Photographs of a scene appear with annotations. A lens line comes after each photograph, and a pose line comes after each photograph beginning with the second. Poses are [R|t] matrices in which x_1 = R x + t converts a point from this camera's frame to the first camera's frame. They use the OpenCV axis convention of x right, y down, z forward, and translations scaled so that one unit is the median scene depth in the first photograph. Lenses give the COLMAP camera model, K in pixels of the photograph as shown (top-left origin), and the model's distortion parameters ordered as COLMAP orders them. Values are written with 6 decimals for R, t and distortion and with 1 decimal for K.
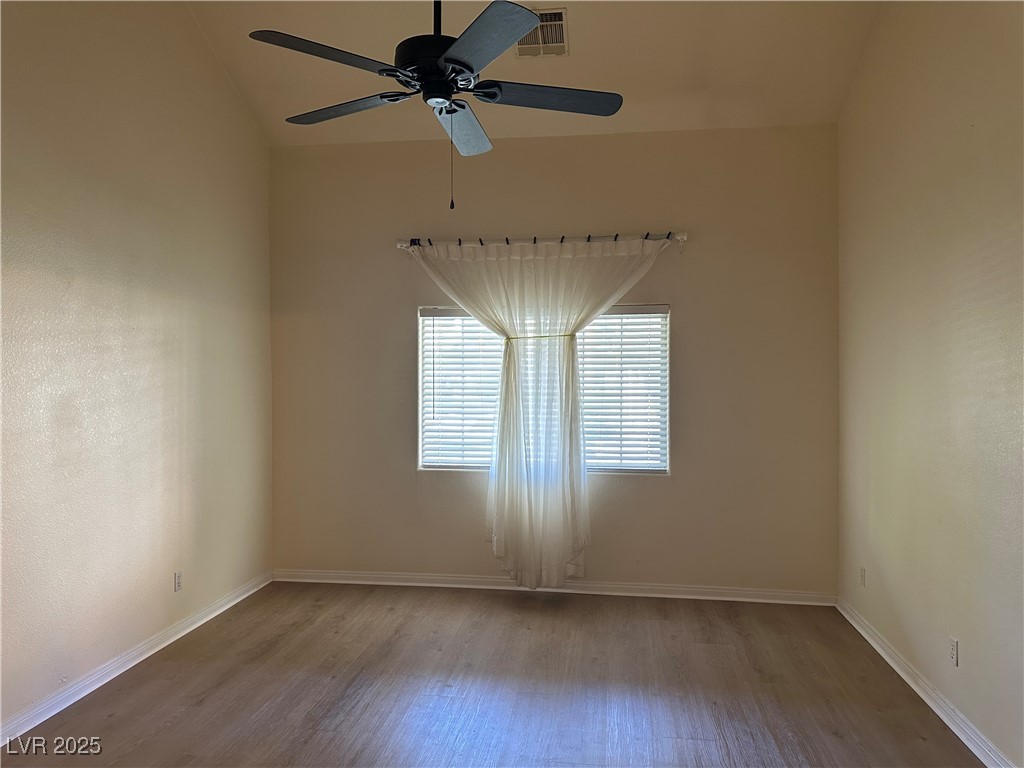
lens RADIAL K [[746.9, 0, 523.5], [0, 746.9, 382.1], [0, 0, 1]] dist [0.091554, -0.094283]
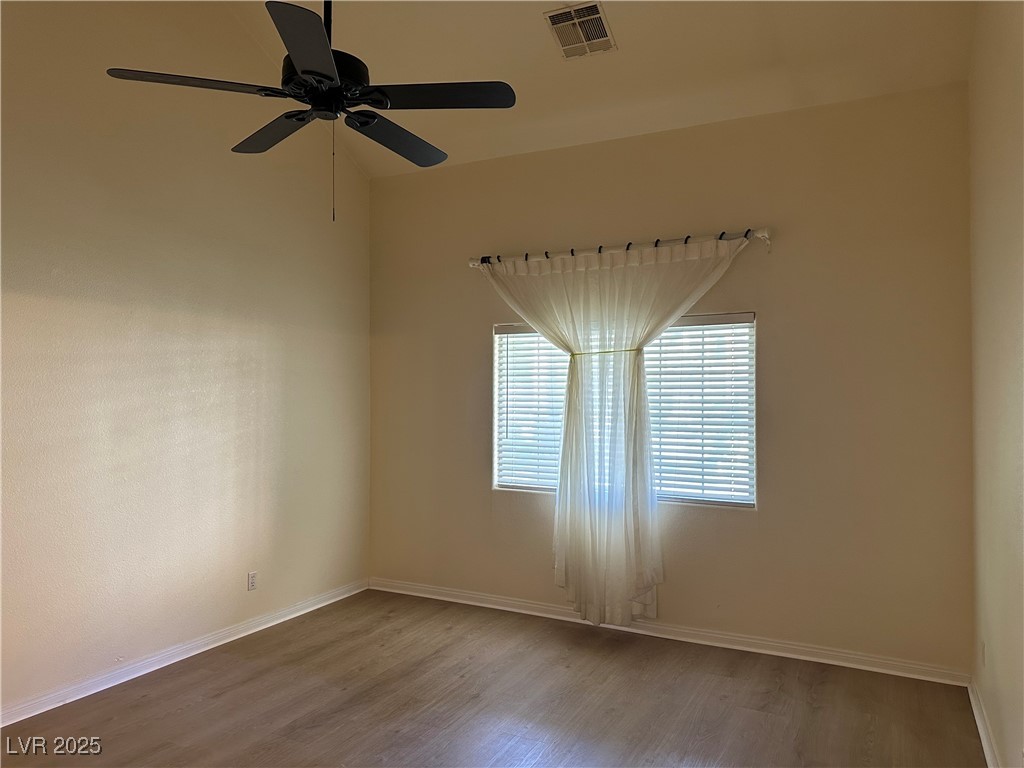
lens RADIAL K [[746.9, 0, 504.2], [0, 746.9, 384.7], [0, 0, 1]] dist [0.091554, -0.094283]
pose [[0.938374, -0.003147, -0.345607, 0.228522], [-0.005143, 0.999721, -0.023069, 0.001986], [0.345583, 0.023425, 0.938096, 0.082183]]
